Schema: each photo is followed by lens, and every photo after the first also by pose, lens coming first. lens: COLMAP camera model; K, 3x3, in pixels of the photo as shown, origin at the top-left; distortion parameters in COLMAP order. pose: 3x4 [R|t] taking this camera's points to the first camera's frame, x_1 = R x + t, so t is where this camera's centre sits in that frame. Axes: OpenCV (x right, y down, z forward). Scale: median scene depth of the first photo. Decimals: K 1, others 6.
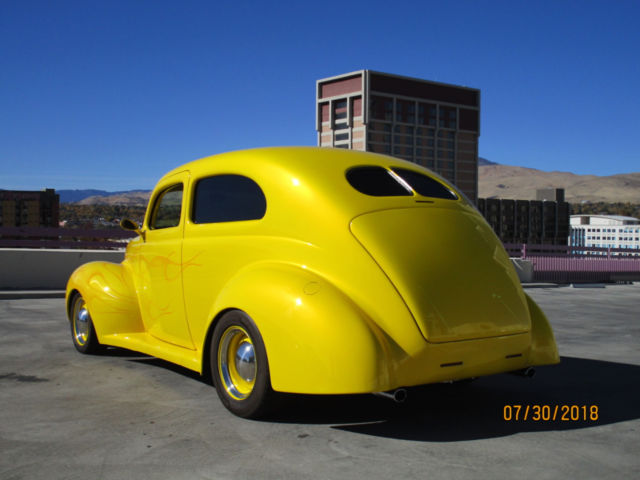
lens RADIAL K [[998.6, 0, 320.0], [0, 998.6, 240.0], [0, 0, 1]] dist [-0.037651, 0.026557]
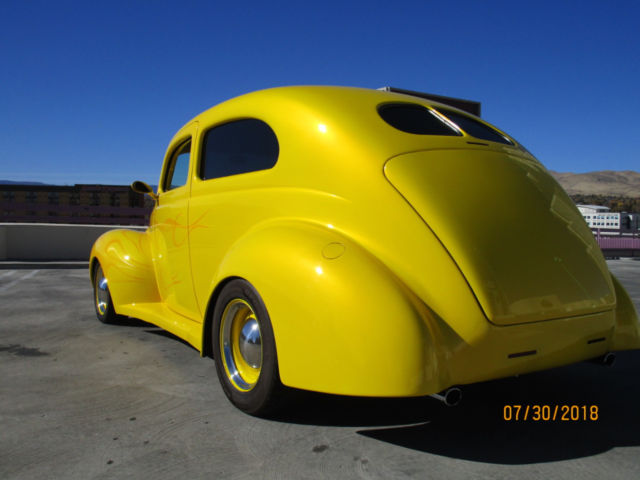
lens RADIAL K [[619.1, 0, 320.0], [0, 619.1, 240.0], [0, 0, 1]] dist [-0.056538, -0.000651]
pose [[0.998671, 0.002974, -0.051451, 0.005423], [-0.002772, 0.999988, 0.003994, 0.035441], [0.051462, -0.003846, 0.998668, 0.489084]]
